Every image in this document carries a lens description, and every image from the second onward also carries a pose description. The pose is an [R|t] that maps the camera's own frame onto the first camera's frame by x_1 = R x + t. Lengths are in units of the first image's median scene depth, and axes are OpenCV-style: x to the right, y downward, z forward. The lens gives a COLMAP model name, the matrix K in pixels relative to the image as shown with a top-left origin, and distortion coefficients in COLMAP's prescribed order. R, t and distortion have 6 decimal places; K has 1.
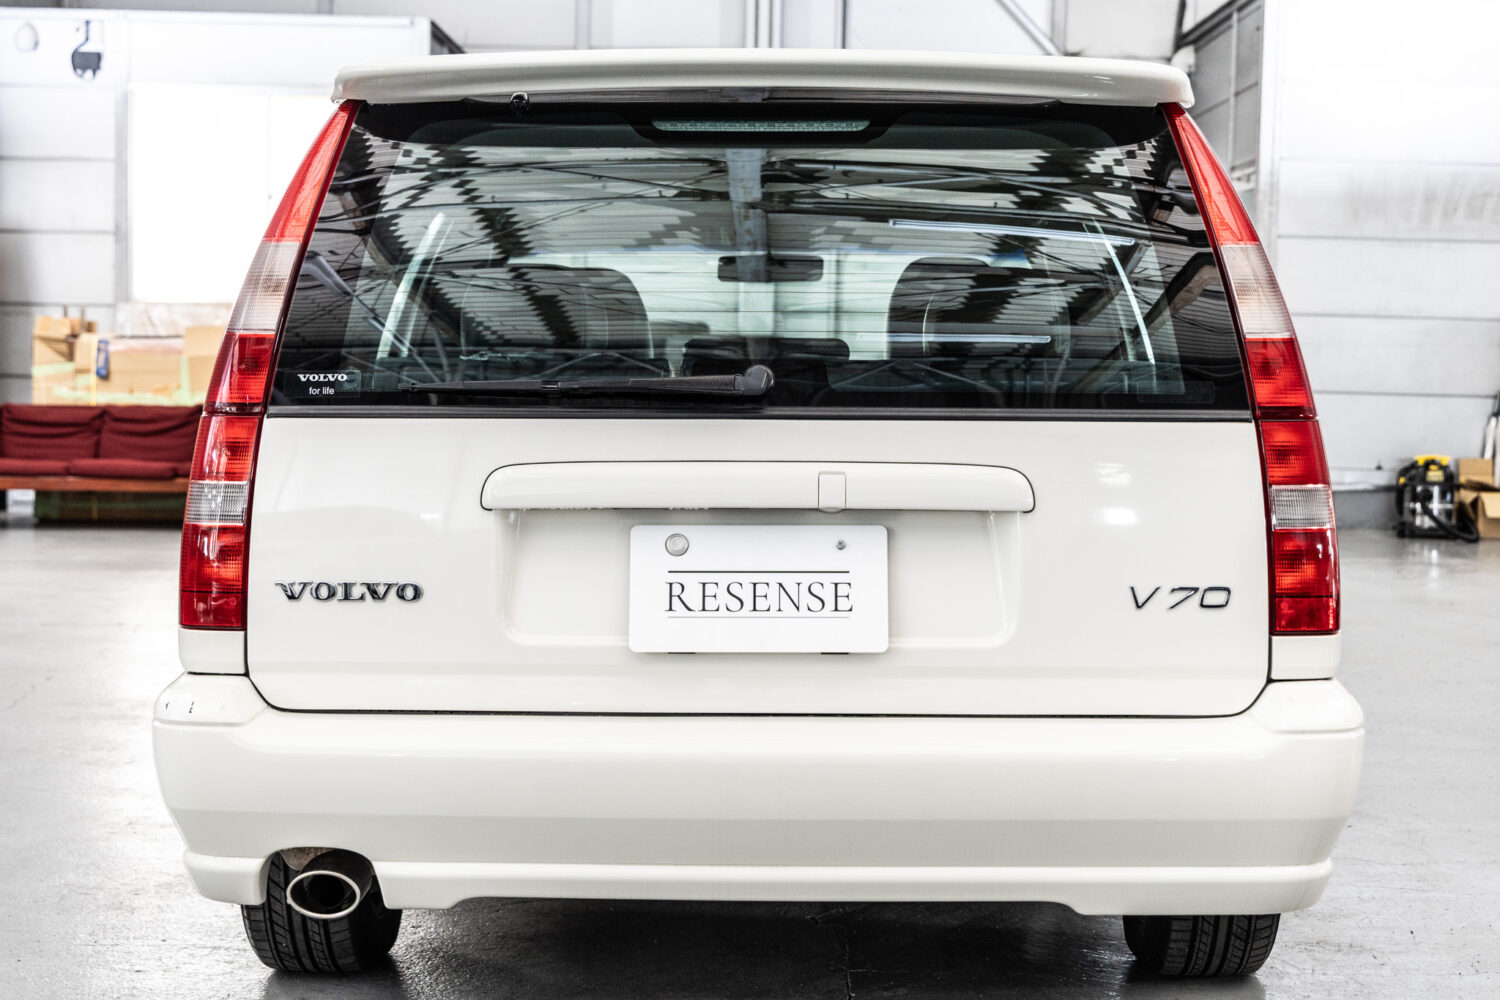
lens RADIAL K [[2589.0, 0, 746.3], [0, 2589.0, 537.6], [0, 0, 1]] dist [0.007876, -0.201307]
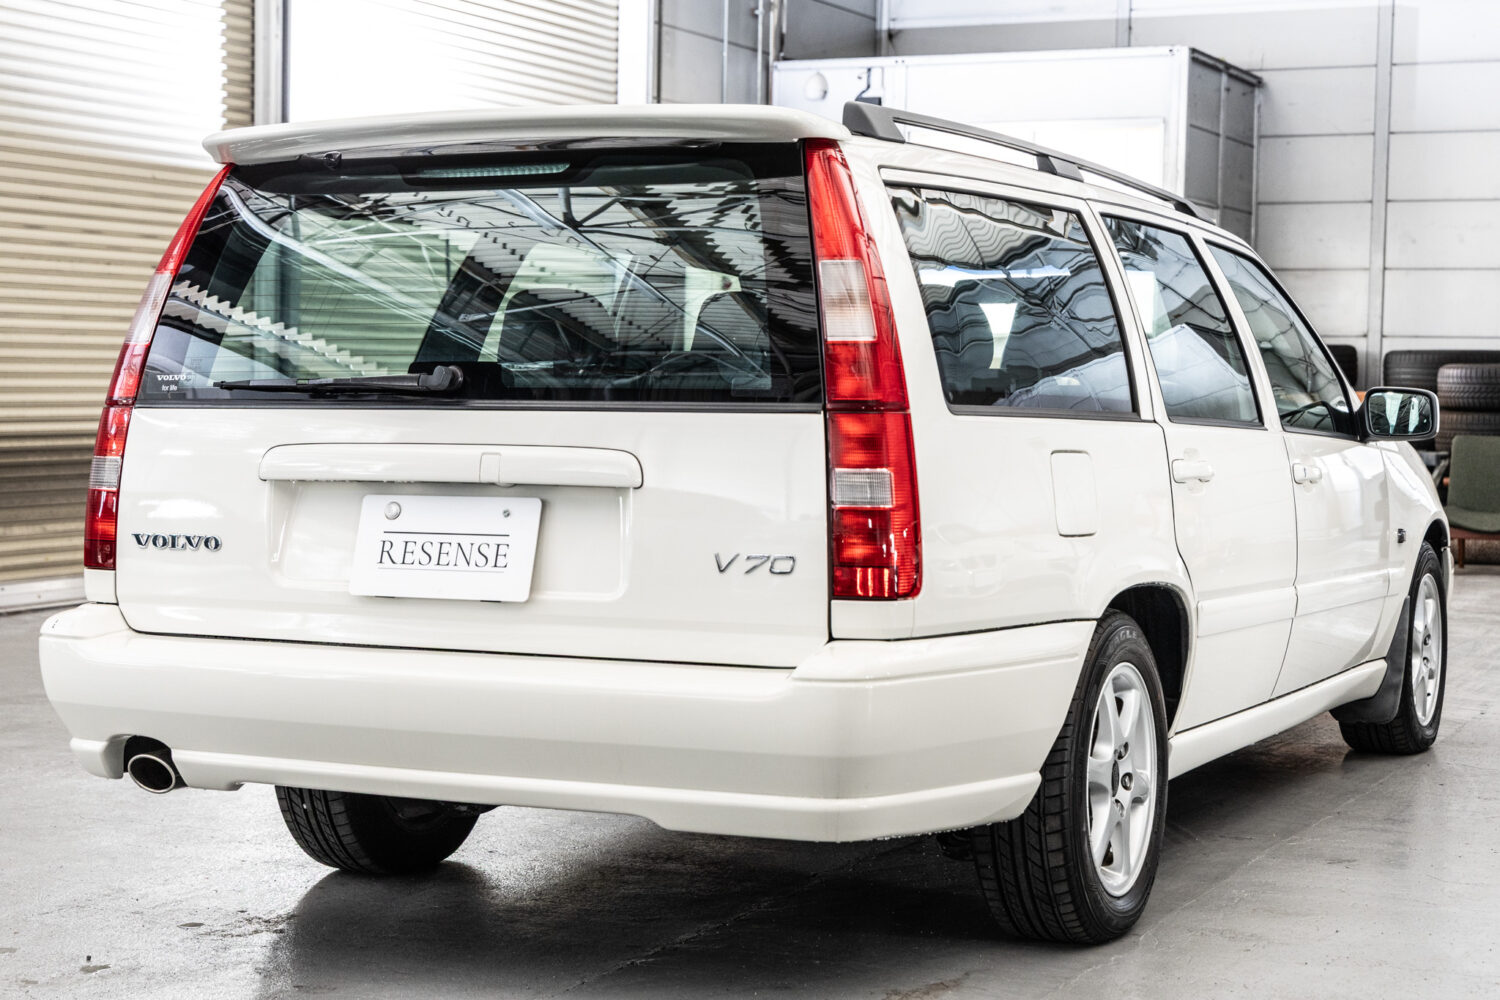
lens RADIAL K [[2435.7, 0, 750.0], [0, 2435.7, 500.0], [0, 0, 1]] dist [0.079409, 0.051493]
pose [[0.907982, 0.016892, -0.418670, 0.621831], [-0.022329, 0.999718, -0.008088, 0.003358], [0.418415, 0.016692, 0.908103, 0.003715]]
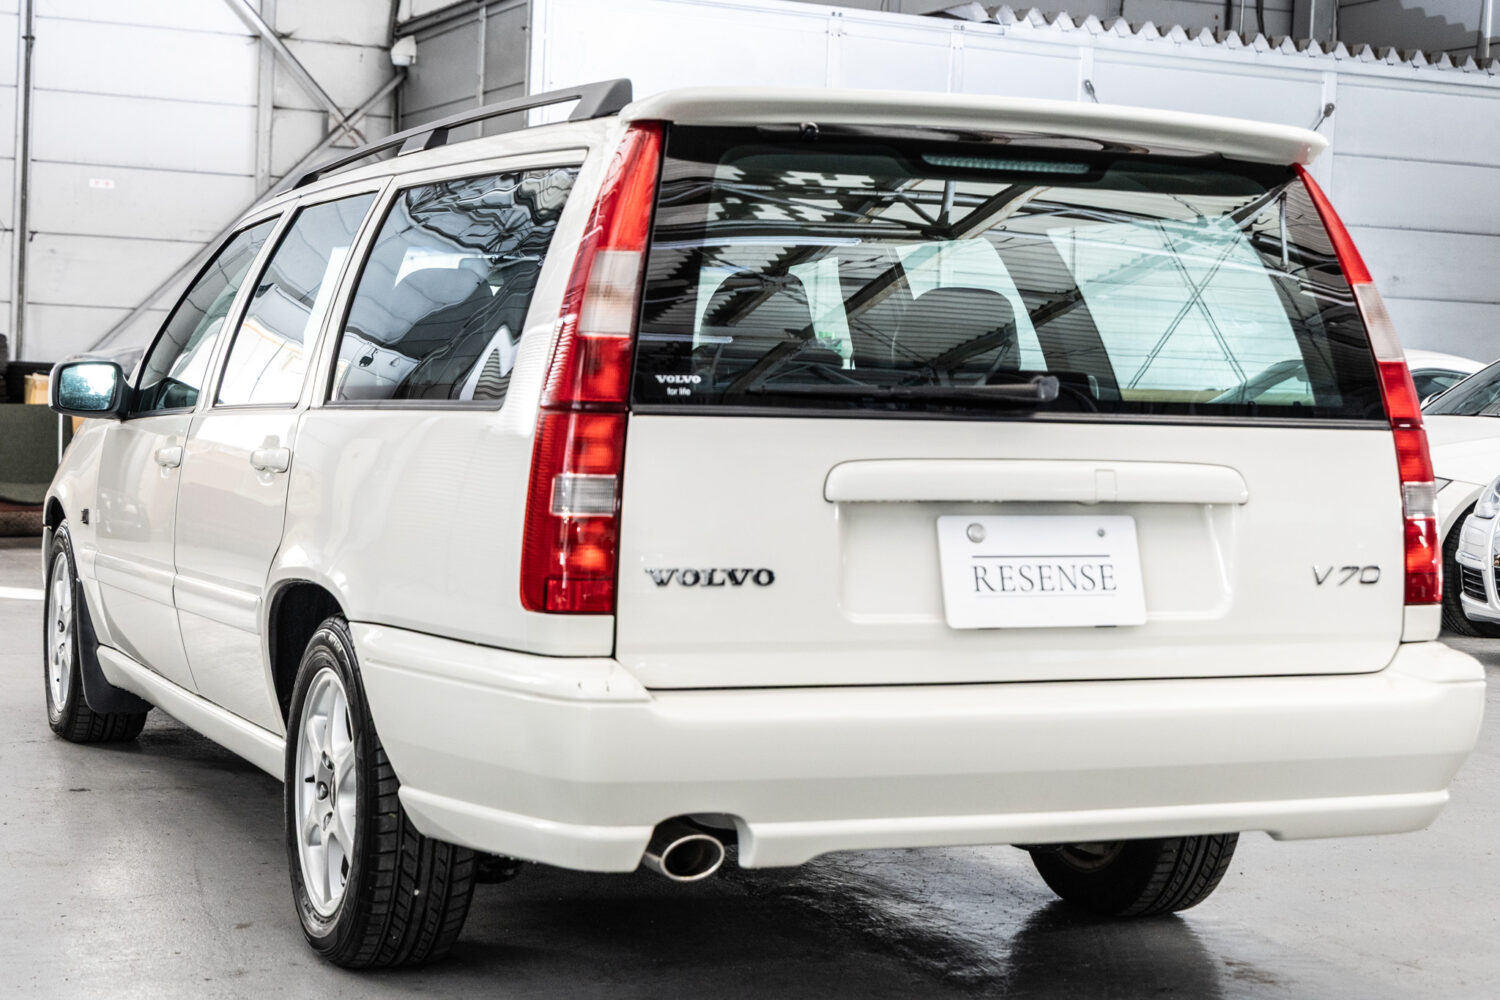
lens RADIAL K [[2643.9, 0, 750.0], [0, 2643.9, 500.0], [0, 0, 1]] dist [0.014367, 0.081332]
pose [[0.916364, 0.001106, 0.400346, -0.580644], [0.001541, 0.999979, -0.006289, -0.004542], [-0.400344, 0.006380, 0.916343, -0.020923]]
